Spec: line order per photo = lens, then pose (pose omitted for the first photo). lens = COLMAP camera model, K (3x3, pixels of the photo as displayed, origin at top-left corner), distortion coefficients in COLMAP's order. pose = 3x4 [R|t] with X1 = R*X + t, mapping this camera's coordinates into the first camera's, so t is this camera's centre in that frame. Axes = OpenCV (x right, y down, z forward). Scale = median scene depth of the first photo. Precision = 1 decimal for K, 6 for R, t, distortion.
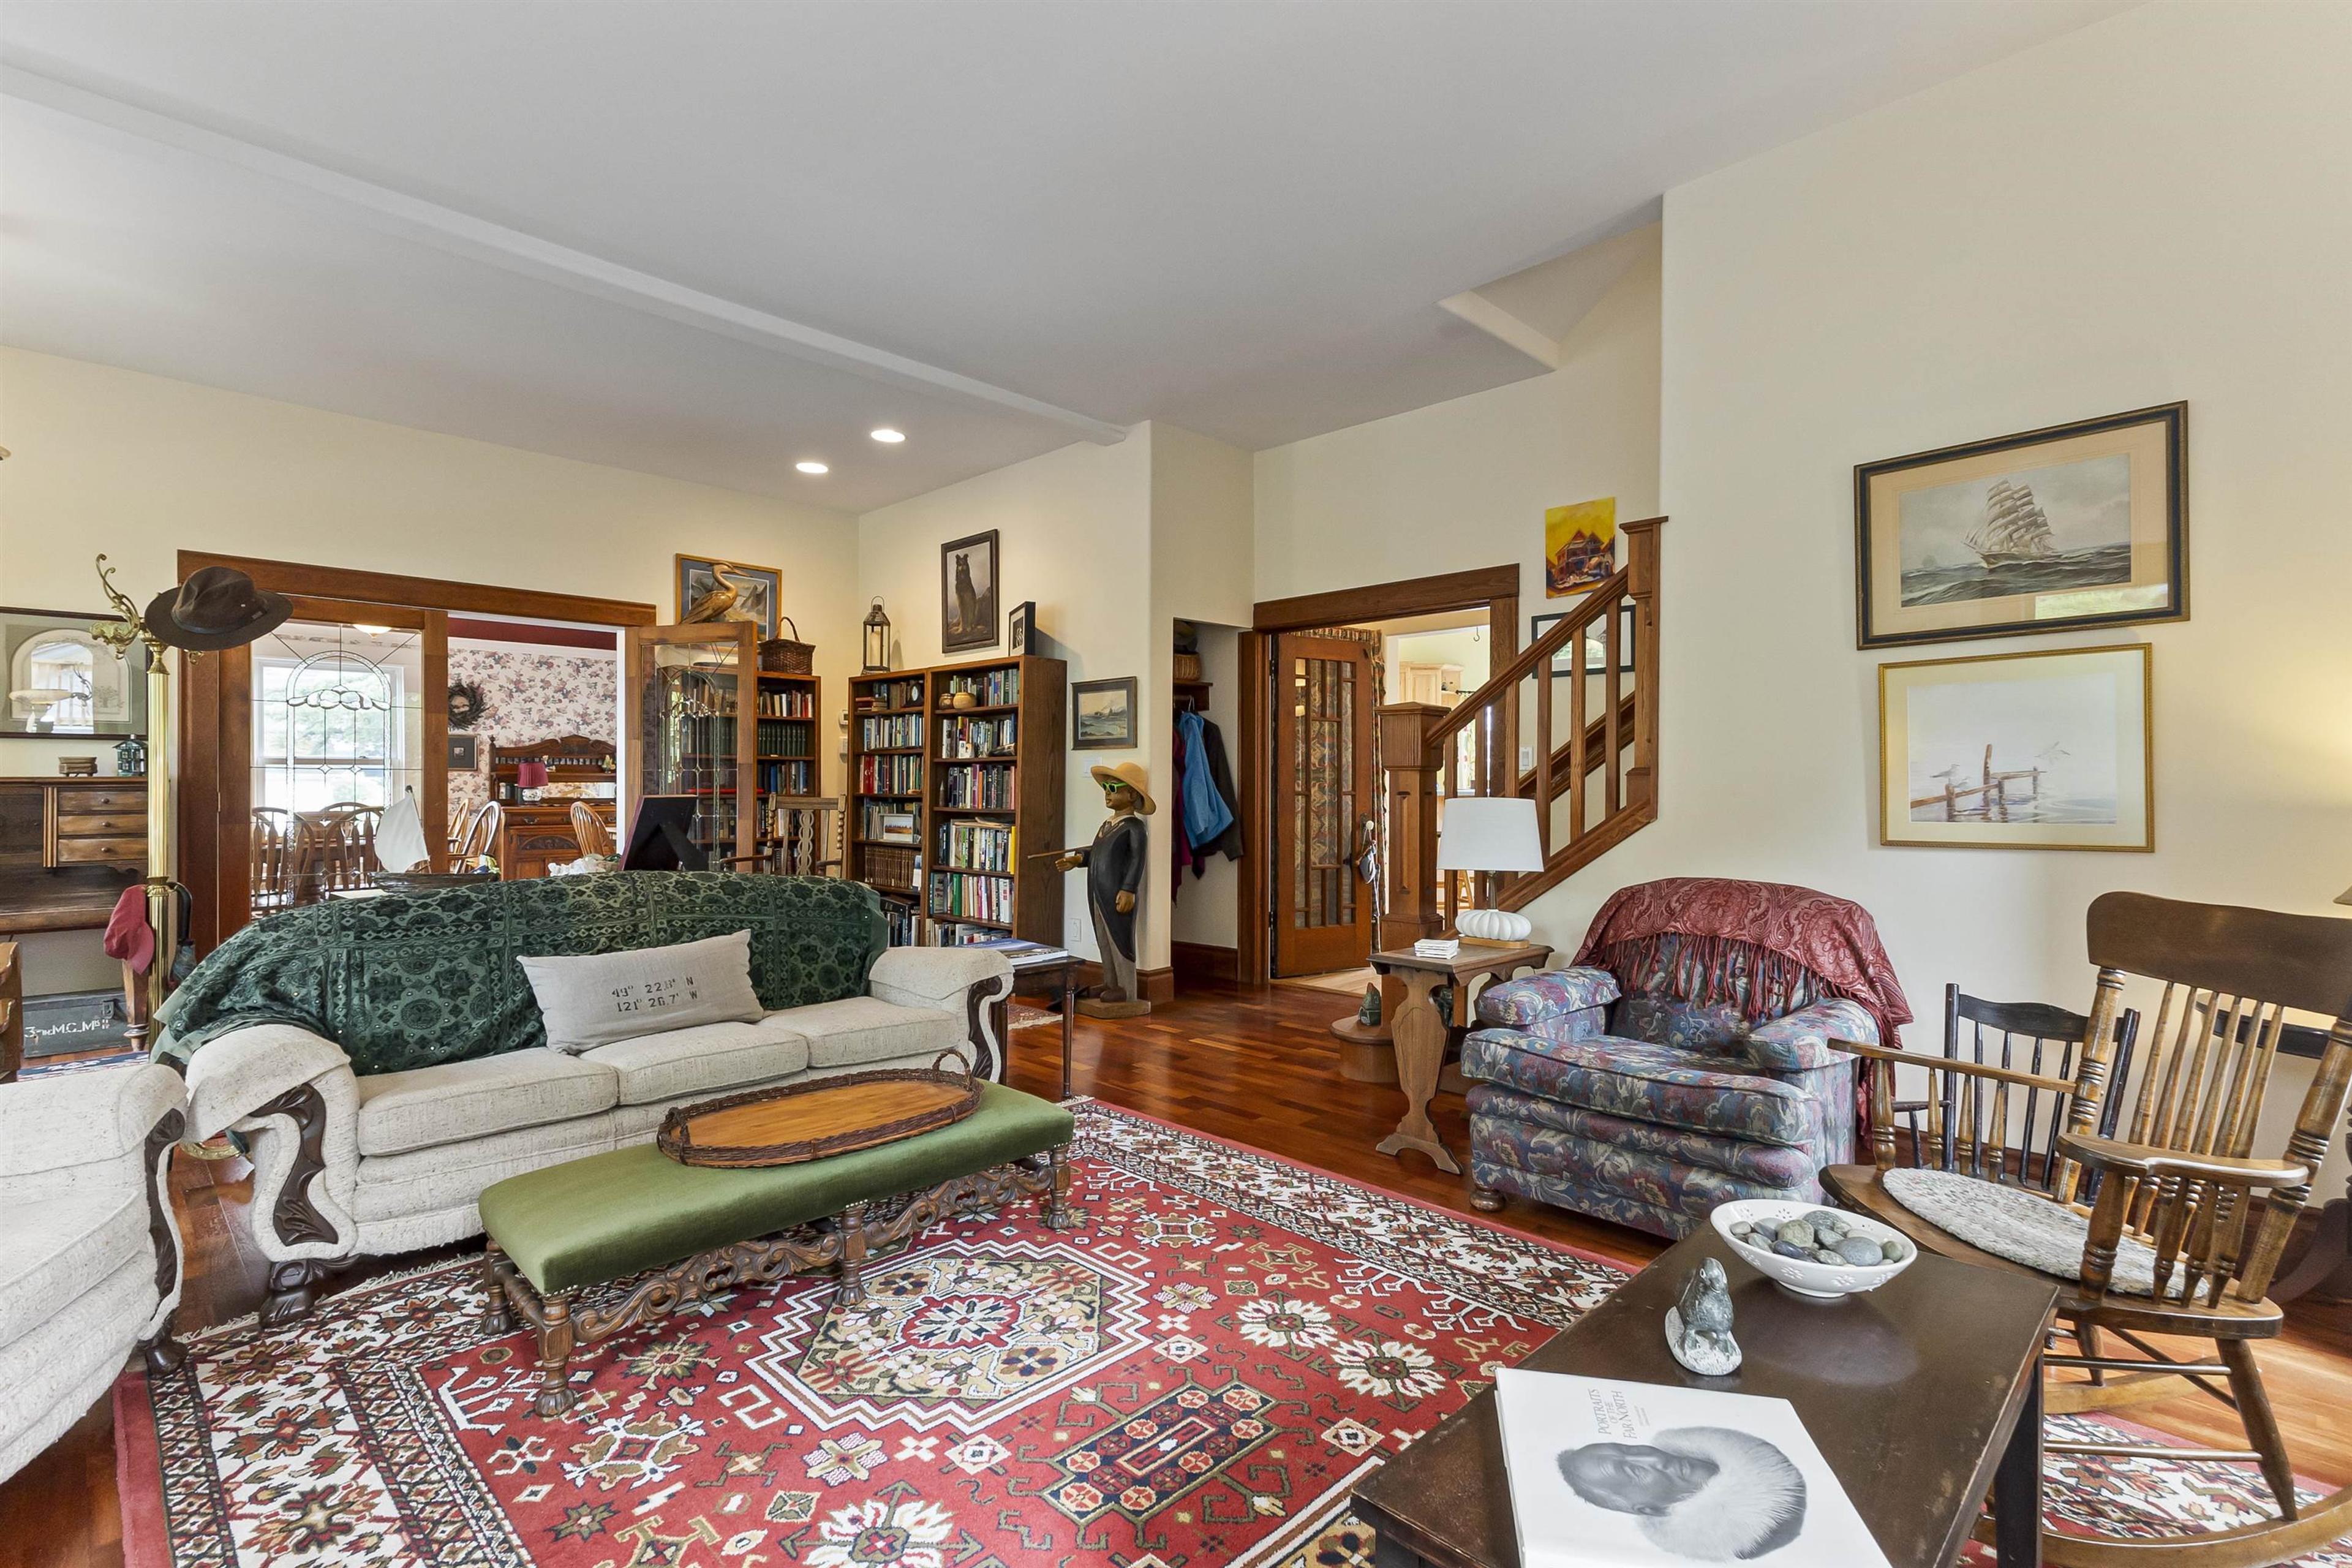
lens RADIAL K [[1088.5, 0, 1170.8], [0, 1088.5, 783.7], [0, 0, 1]] dist [0.016501, -0.006057]
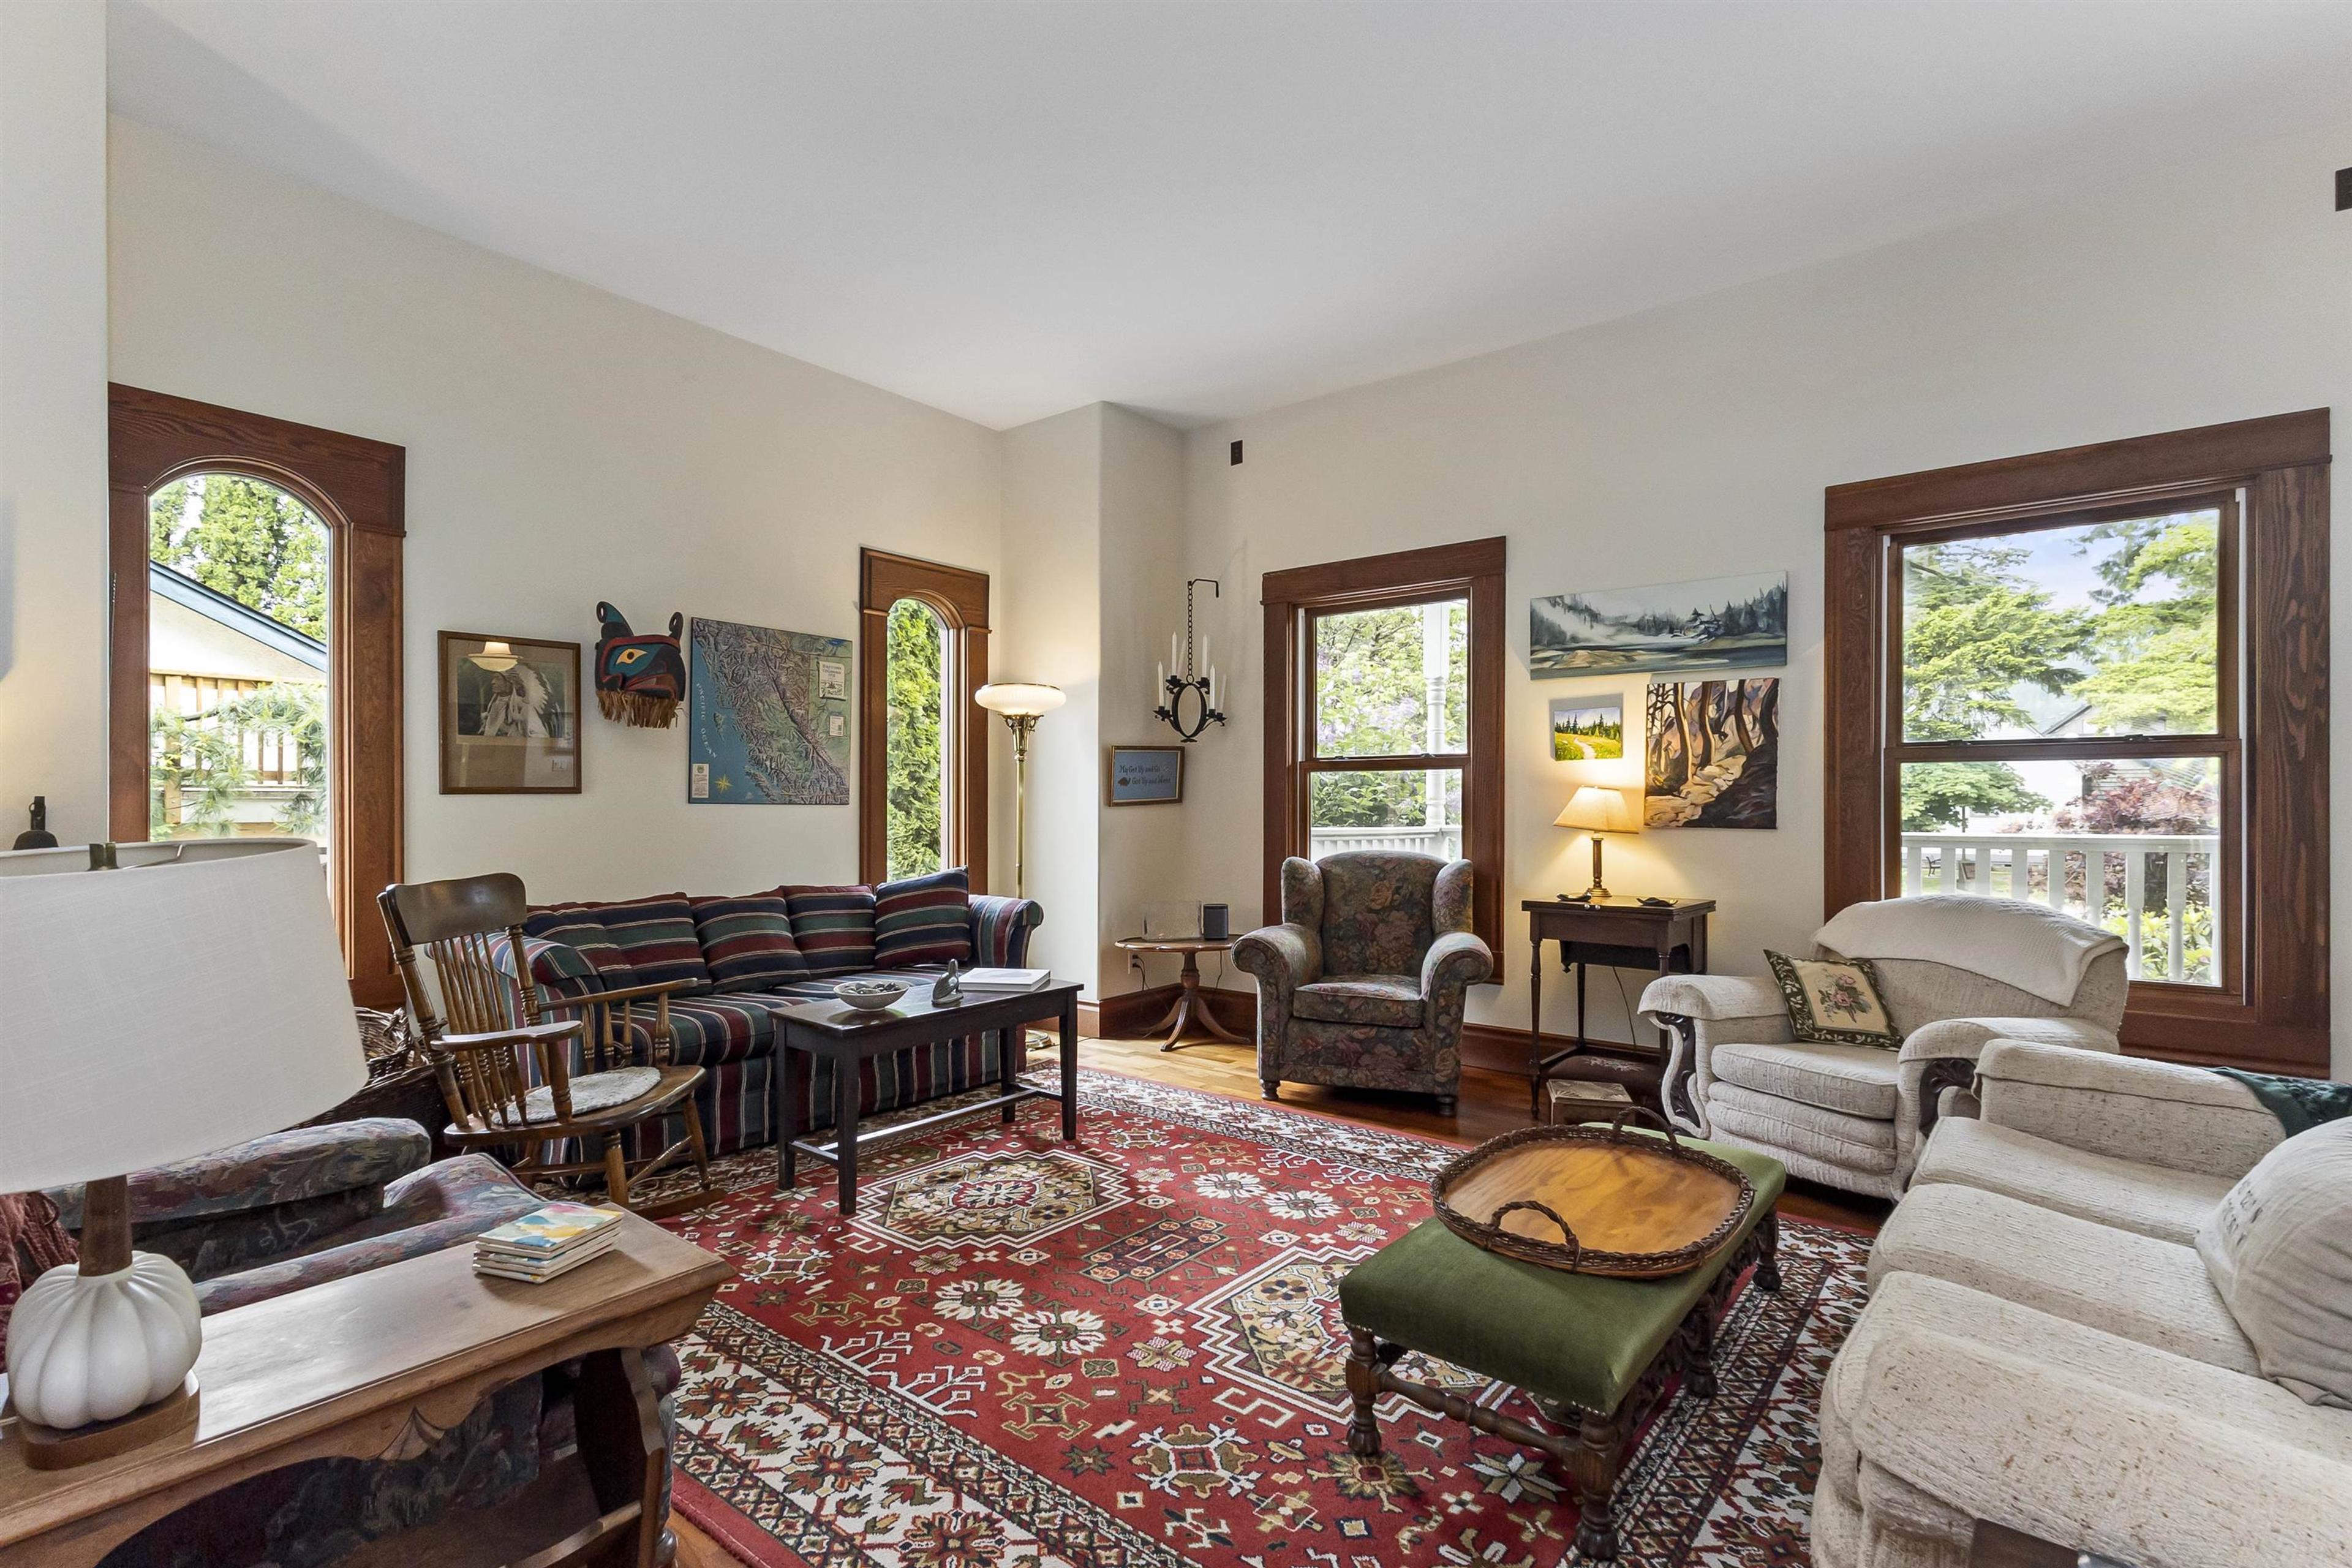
lens RADIAL K [[1088.5, 0, 1171.8], [0, 1088.5, 798.9], [0, 0, 1]] dist [0.016501, -0.006057]
pose [[-0.994734, -0.001274, -0.102481, 0.095264], [-0.000795, 0.999989, -0.004717, 0.005185], [0.102486, -0.004611, -0.994724, 1.831522]]
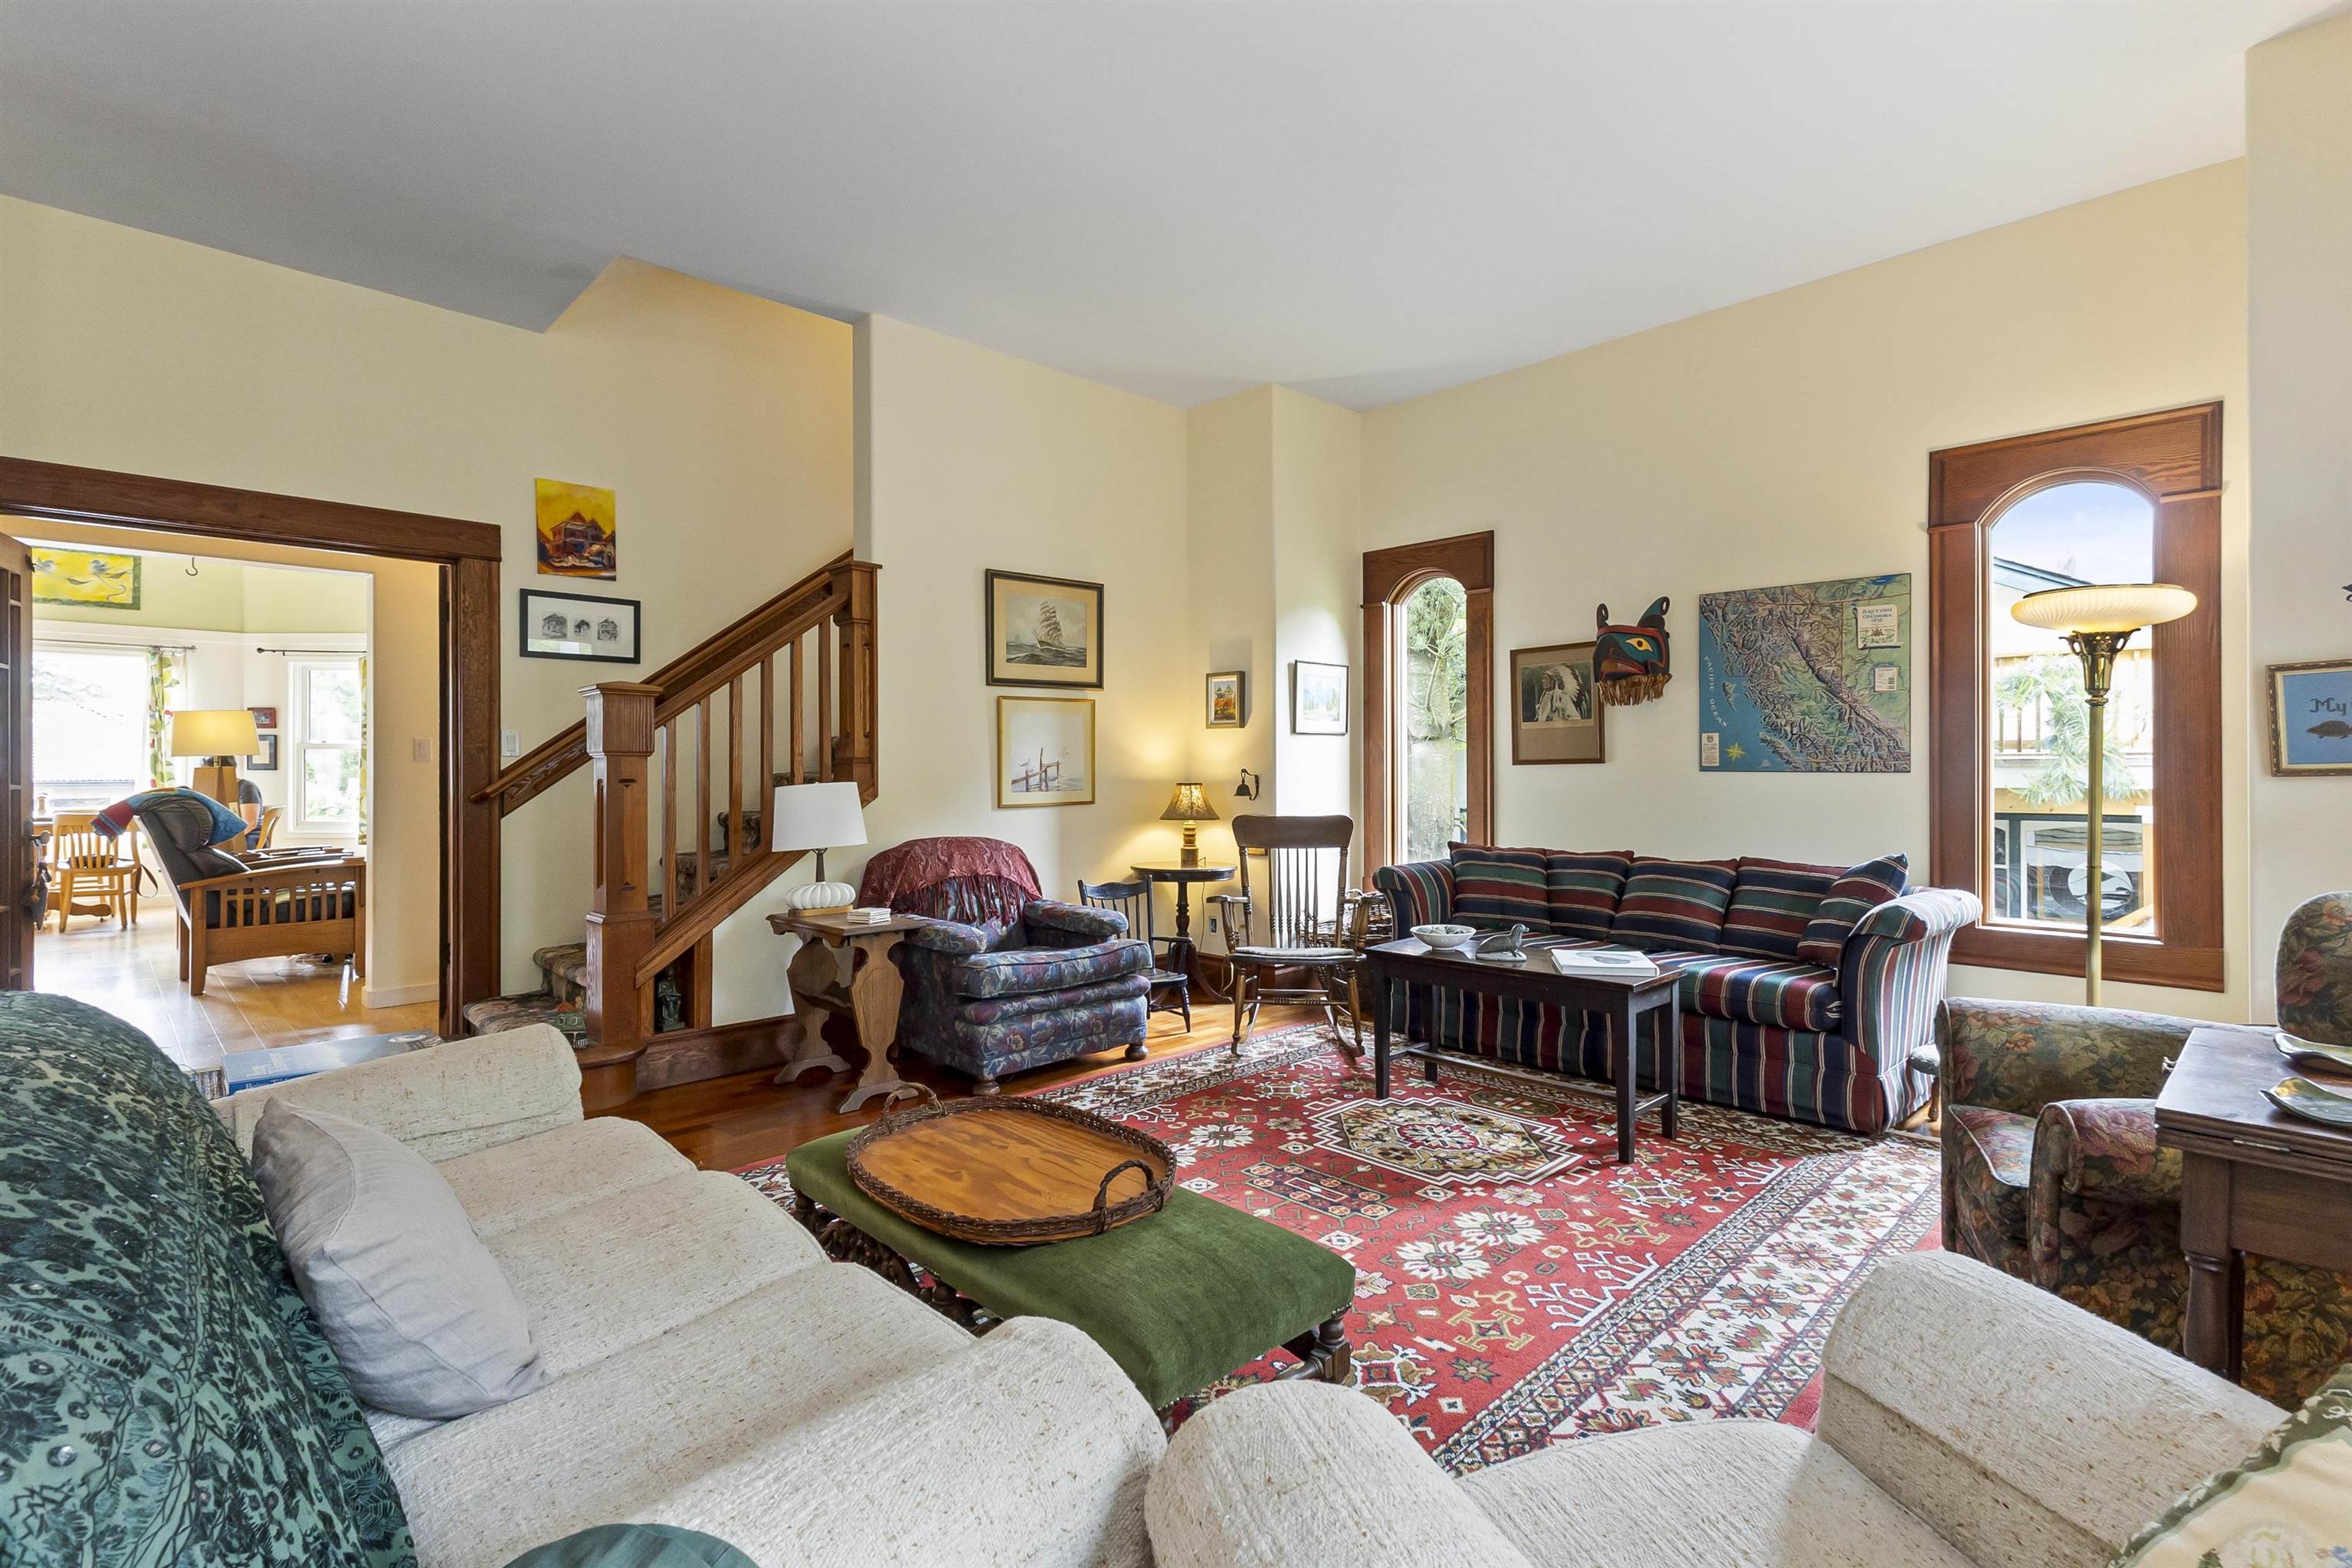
lens RADIAL K [[1088.5, 0, 1186.7], [0, 1088.5, 763.2], [0, 0, 1]] dist [0.016501, -0.006057]
pose [[0.009452, 0.005745, 0.999939, -1.171693], [0.002203, 0.999981, -0.005766, -0.000037], [-0.999953, 0.002257, 0.009439, 0.867947]]
